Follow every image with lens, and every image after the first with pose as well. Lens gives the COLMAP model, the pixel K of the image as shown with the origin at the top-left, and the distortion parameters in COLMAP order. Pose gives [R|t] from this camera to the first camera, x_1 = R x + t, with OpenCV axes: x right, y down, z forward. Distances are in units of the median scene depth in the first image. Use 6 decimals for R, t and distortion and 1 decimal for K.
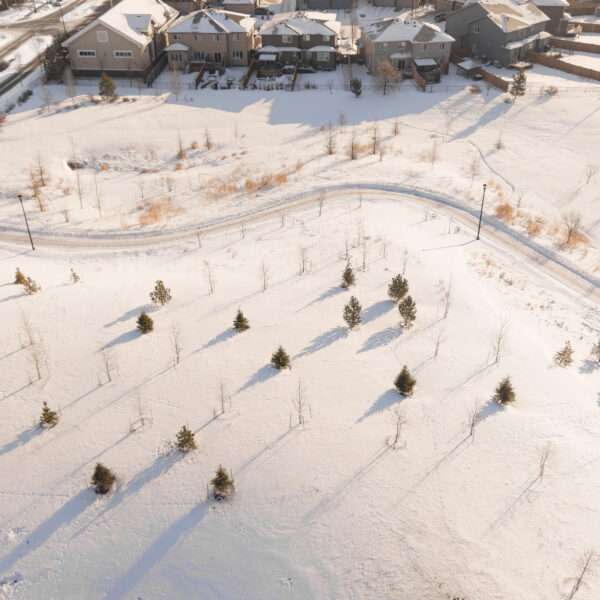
lens RADIAL K [[715.1, 0, 307.2], [0, 715.1, 283.2], [0, 0, 1]] dist [0.058832, -0.238689]
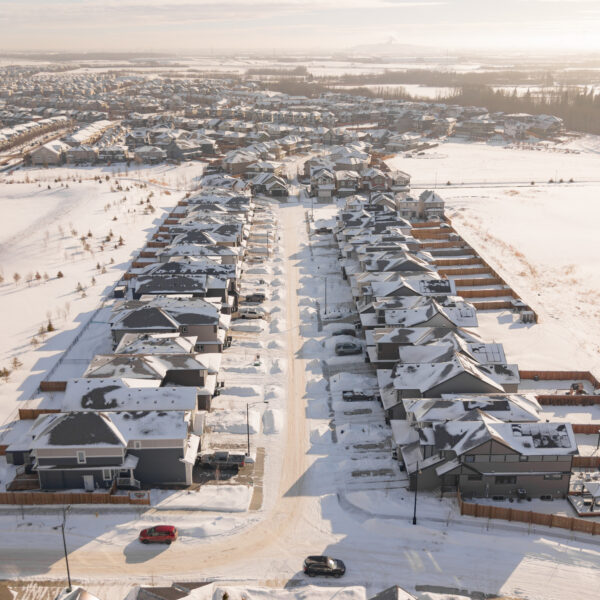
lens RADIAL K [[715.1, 0, 307.2], [0, 715.1, 283.2], [0, 0, 1]] dist [0.058832, -0.238689]
pose [[0.992886, -0.032998, 0.114402, 0.434303], [0.062328, 0.962711, -0.263256, 1.017976], [-0.101449, 0.268513, 0.957919, -1.791206]]
